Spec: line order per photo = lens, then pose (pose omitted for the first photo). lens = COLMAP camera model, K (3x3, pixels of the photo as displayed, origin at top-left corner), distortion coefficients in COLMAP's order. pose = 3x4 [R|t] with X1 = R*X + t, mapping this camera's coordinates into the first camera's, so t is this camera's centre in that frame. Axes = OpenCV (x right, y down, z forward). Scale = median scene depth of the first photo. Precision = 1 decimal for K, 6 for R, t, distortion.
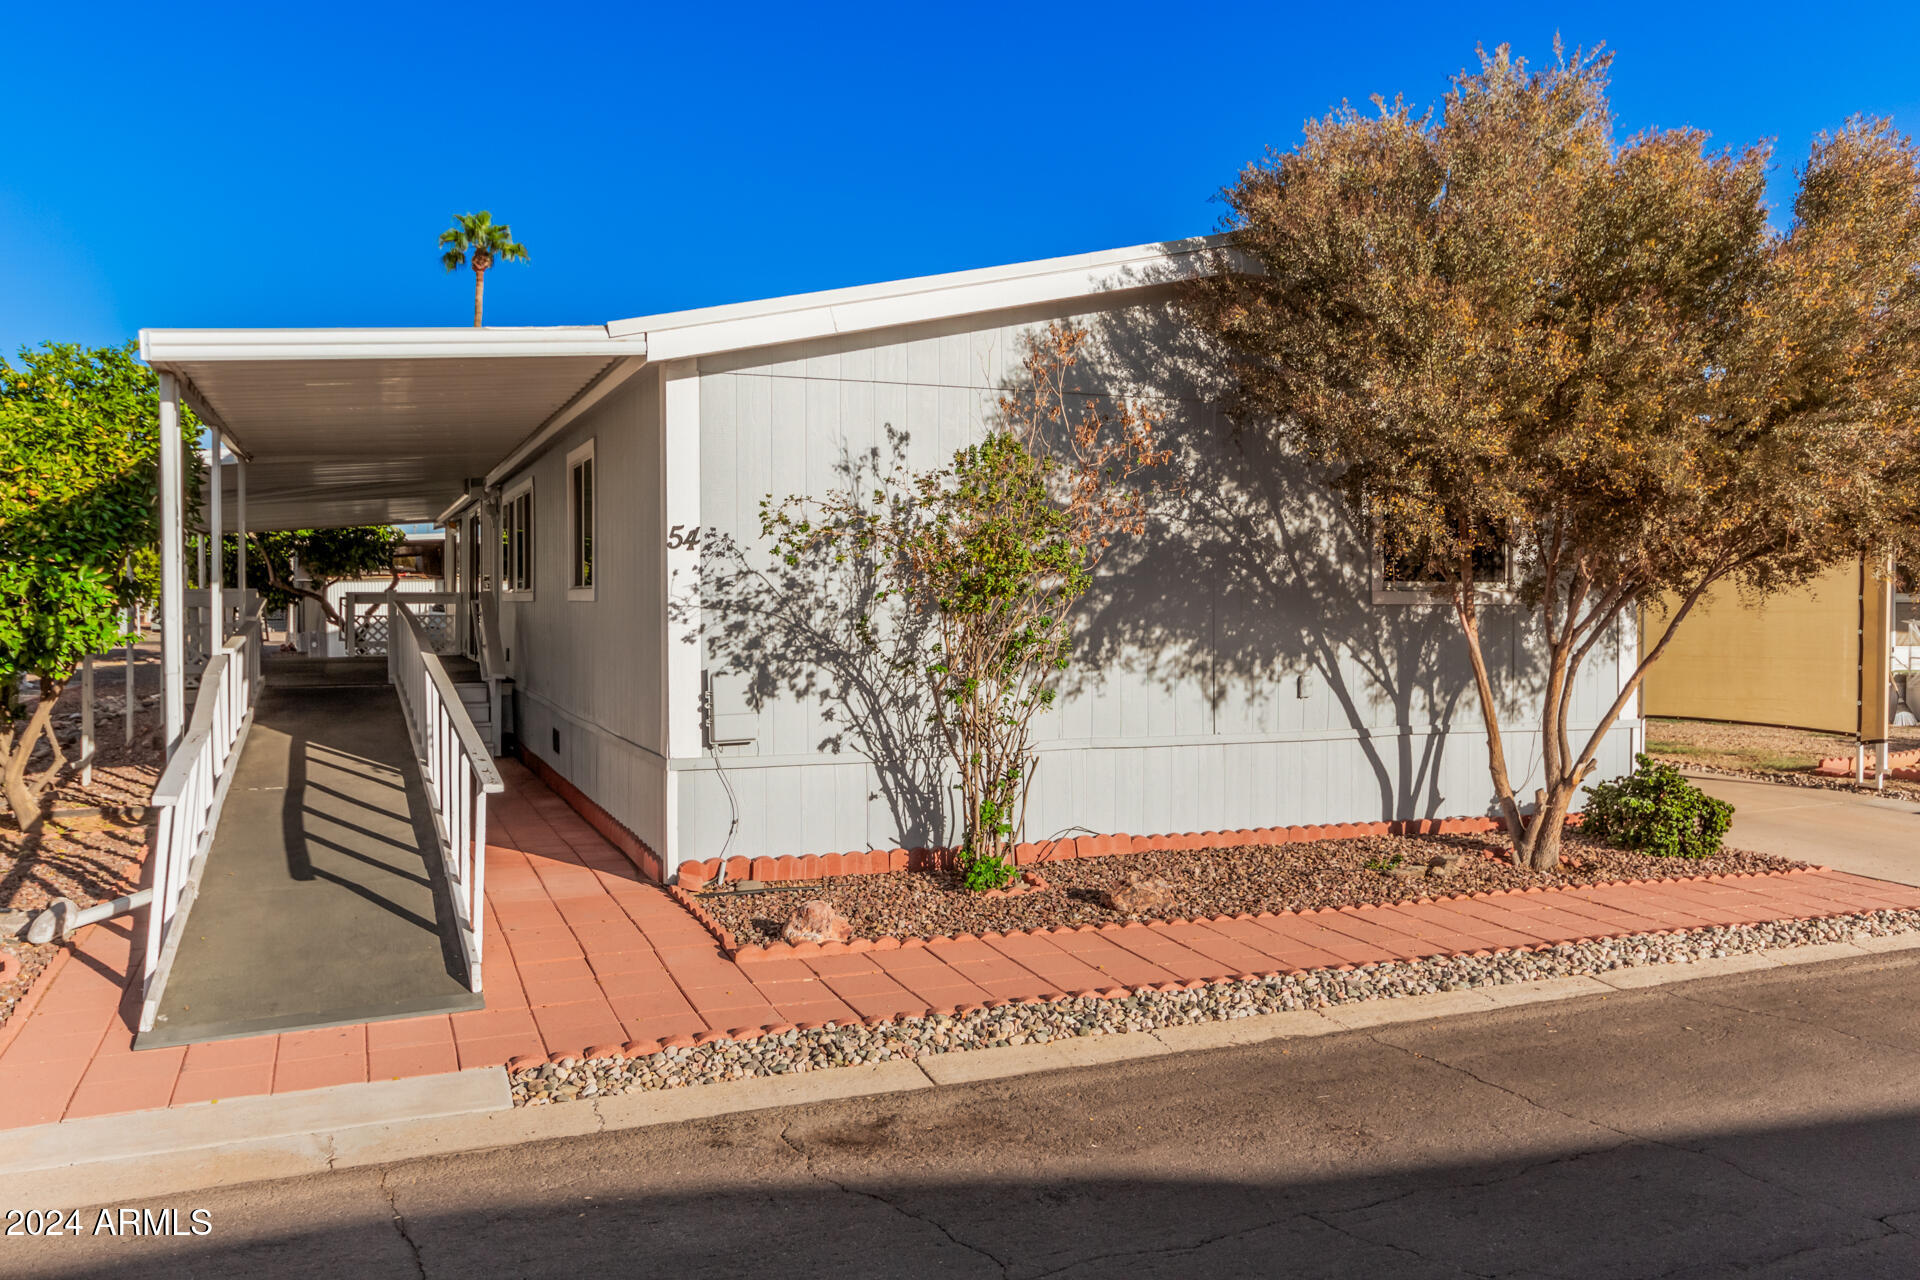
lens RADIAL K [[1469.0, 0, 951.3], [0, 1469.0, 633.1], [0, 0, 1]] dist [0.023618, -0.010622]
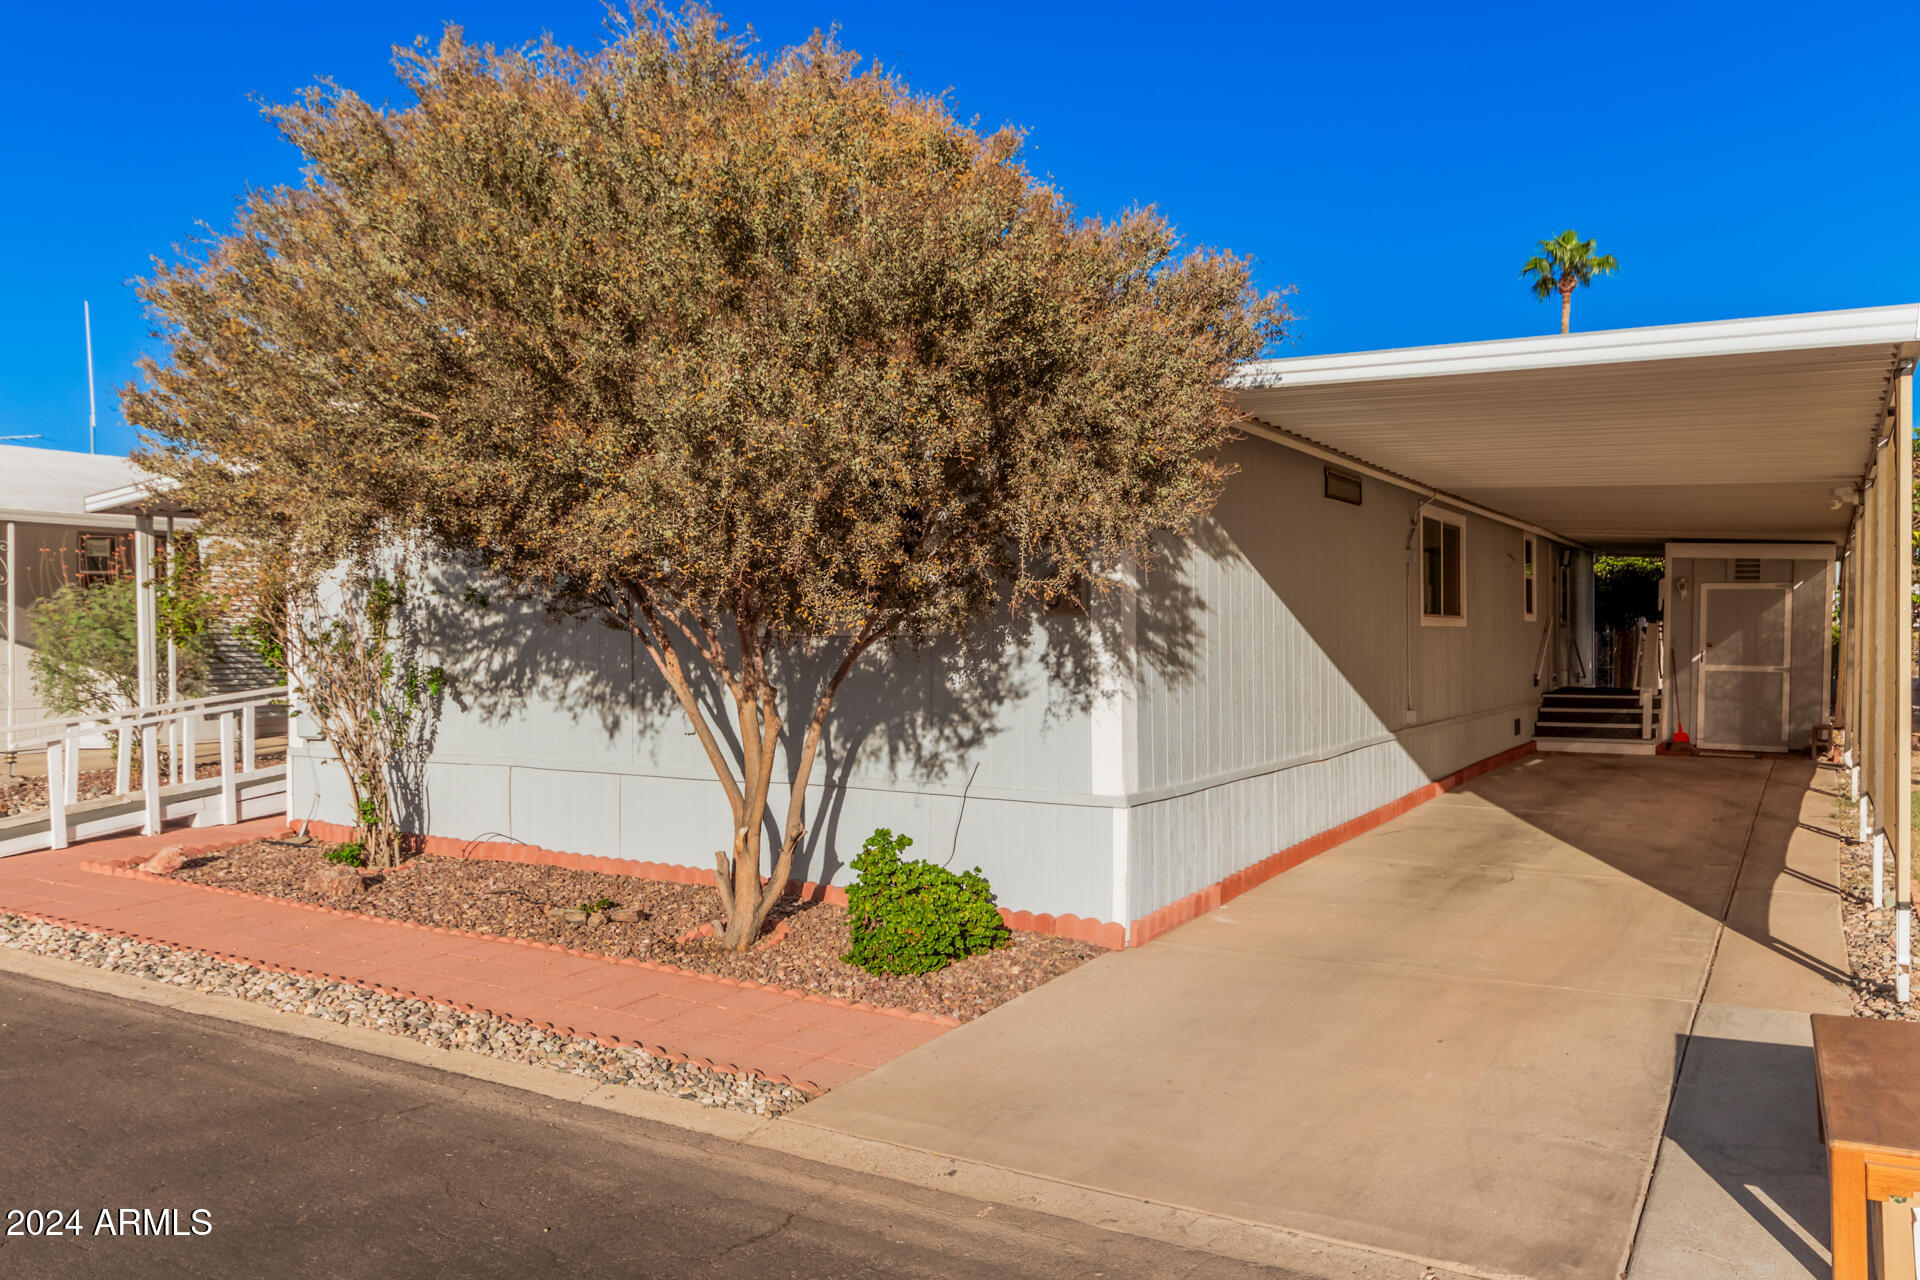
lens RADIAL K [[1469.0, 0, 959.1], [0, 1469.0, 631.0], [0, 0, 1]] dist [0.023618, -0.010622]
pose [[0.551112, -0.005031, -0.834416, 1.198101], [-0.006040, 0.999932, -0.010018, -0.015464], [0.834410, 0.010561, 0.551044, 0.645088]]
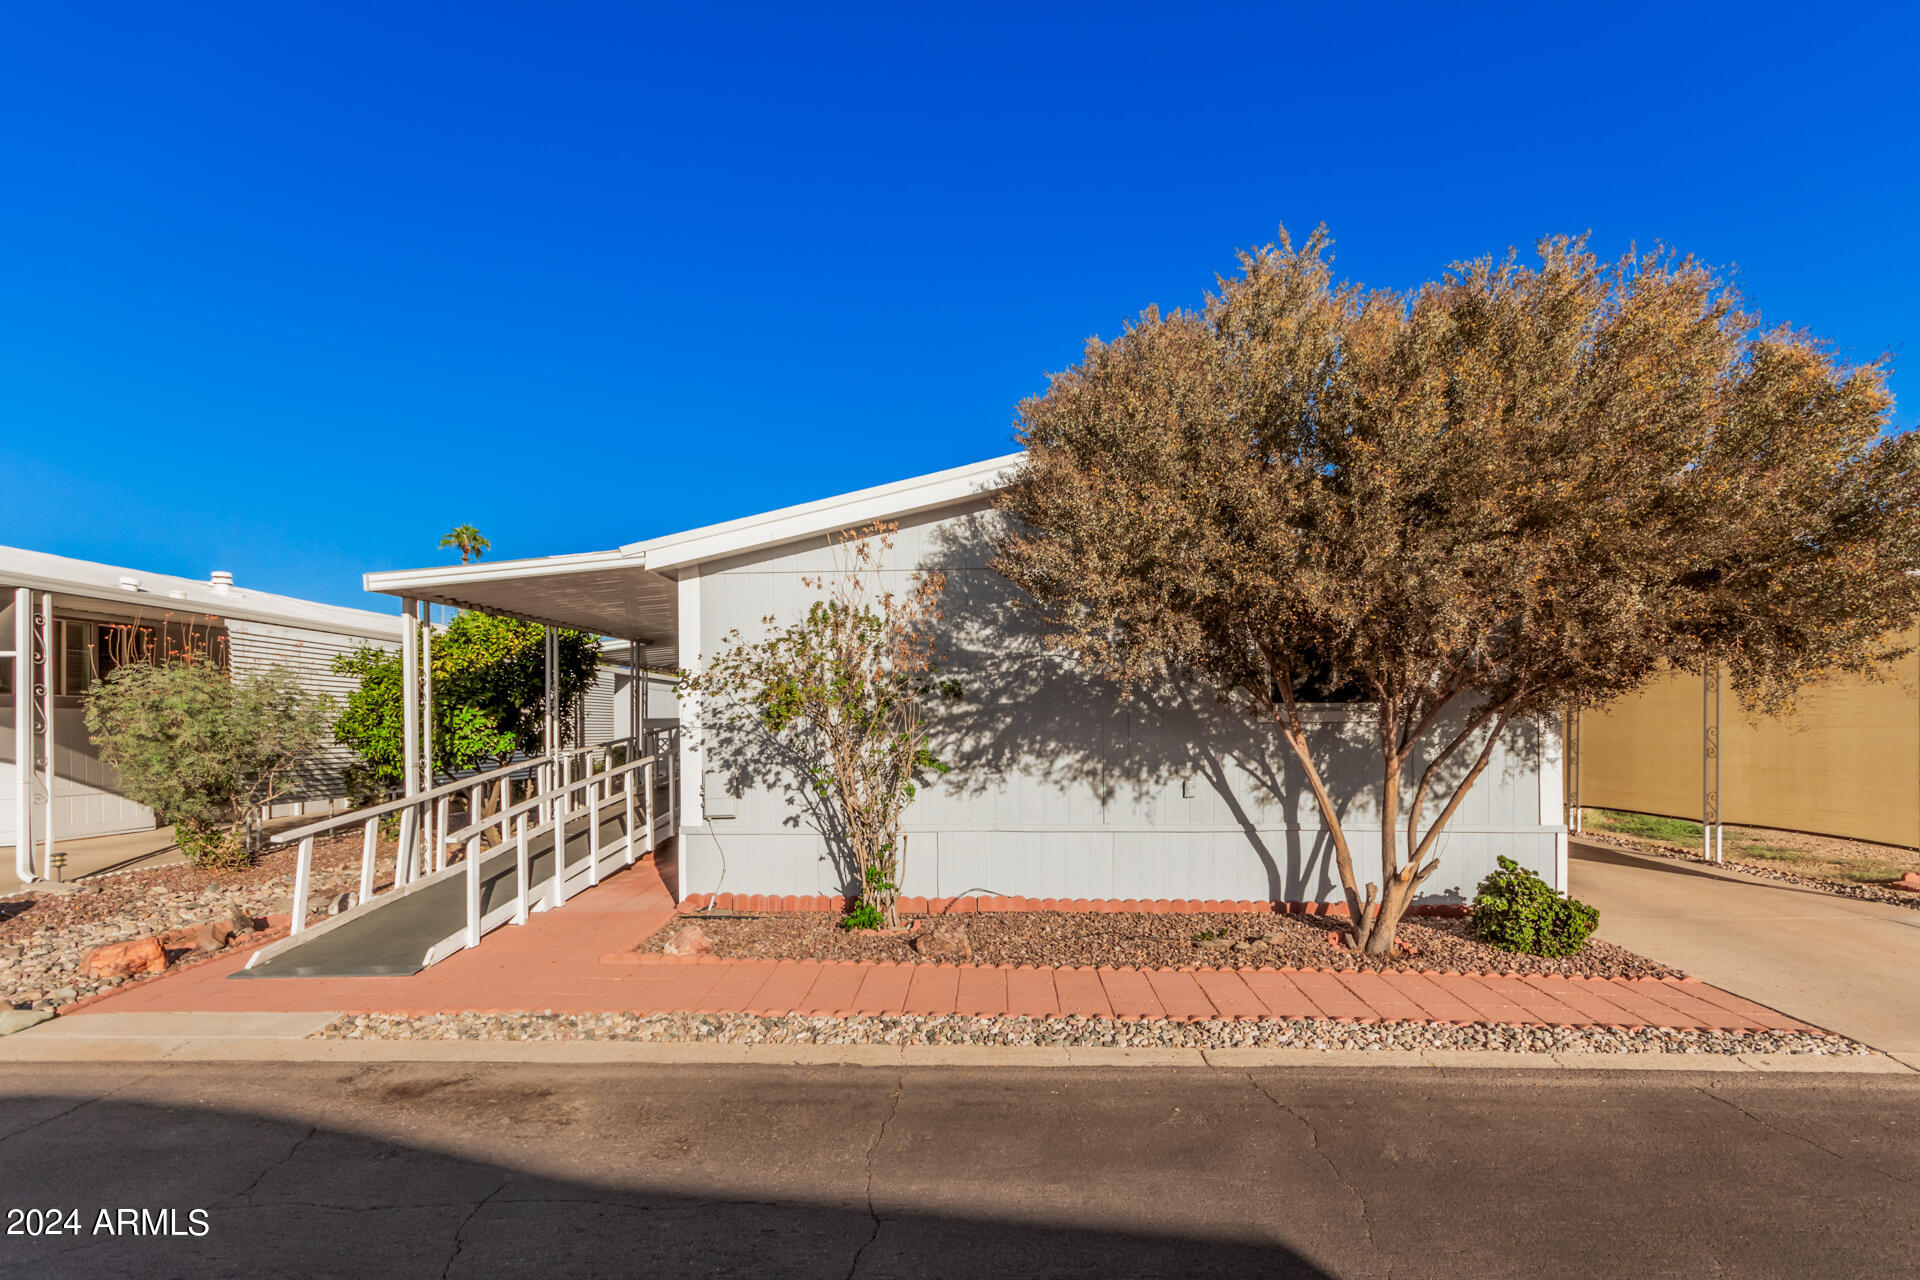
lens RADIAL K [[951.7, 0, 969.4], [0, 951.7, 736.8], [0, 0, 1]] dist [0.008908, 0.001342]
pose [[0.904068, -0.001594, -0.427386, 0.437484], [-0.002574, 0.999955, -0.009175, -0.000119], [0.427381, 0.009395, 0.904023, 0.196827]]
